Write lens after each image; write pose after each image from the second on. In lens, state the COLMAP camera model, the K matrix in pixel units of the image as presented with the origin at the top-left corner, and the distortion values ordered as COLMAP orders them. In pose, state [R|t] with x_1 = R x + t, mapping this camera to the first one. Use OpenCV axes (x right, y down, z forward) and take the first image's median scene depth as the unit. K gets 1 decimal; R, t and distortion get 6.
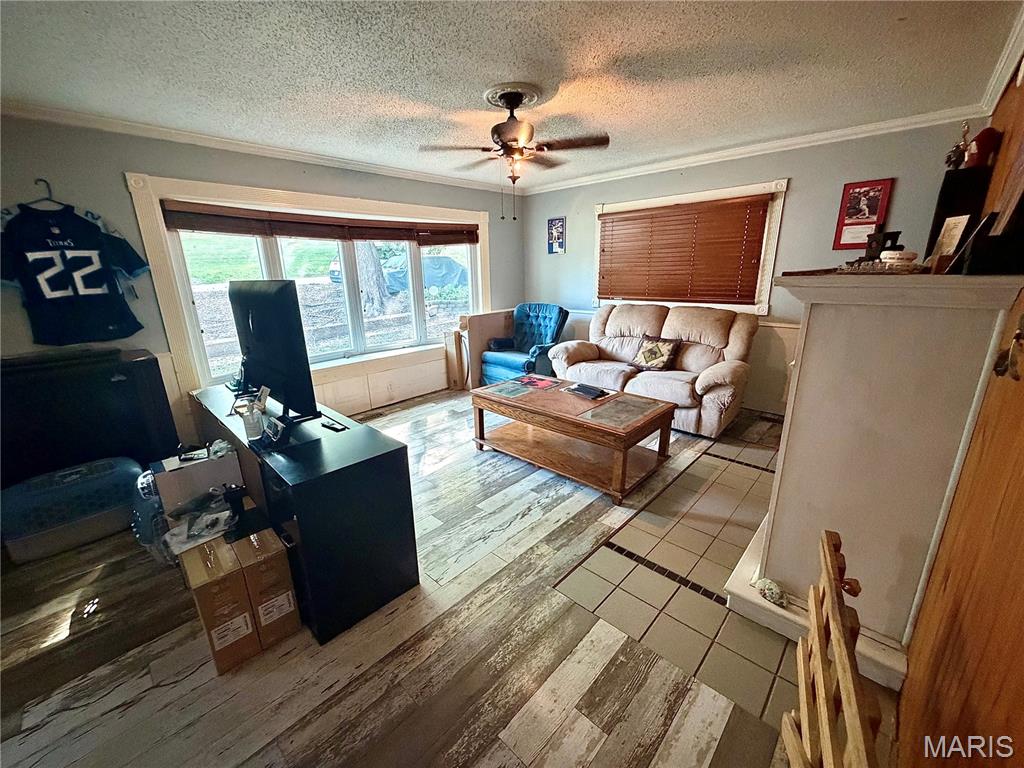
lens RADIAL K [[407.5, 0, 512.1], [0, 407.5, 384.0], [0, 0, 1]] dist [-0.000808, -0.000194]
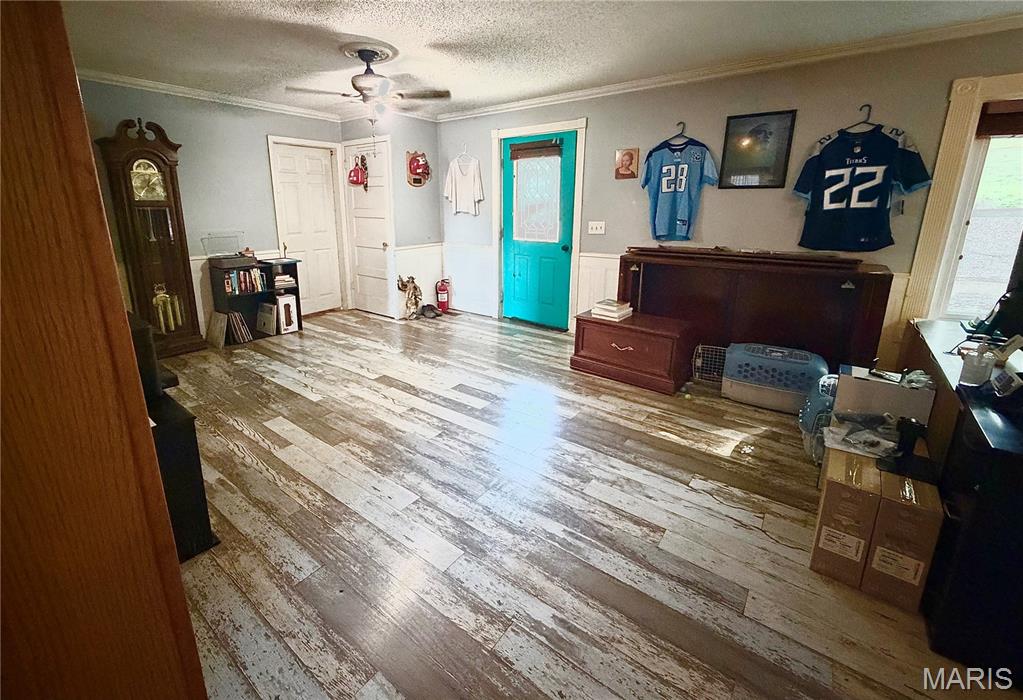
lens RADIAL K [[441.6, 0, 468.0], [0, 441.6, 308.0], [0, 0, 1]] dist [-0.001263, 0.001189]
pose [[0.074481, 0.252014, -0.964853, 0.105236], [-0.265354, 0.937667, 0.224429, 0.054976], [0.961270, 0.239312, 0.136711, -0.119715]]
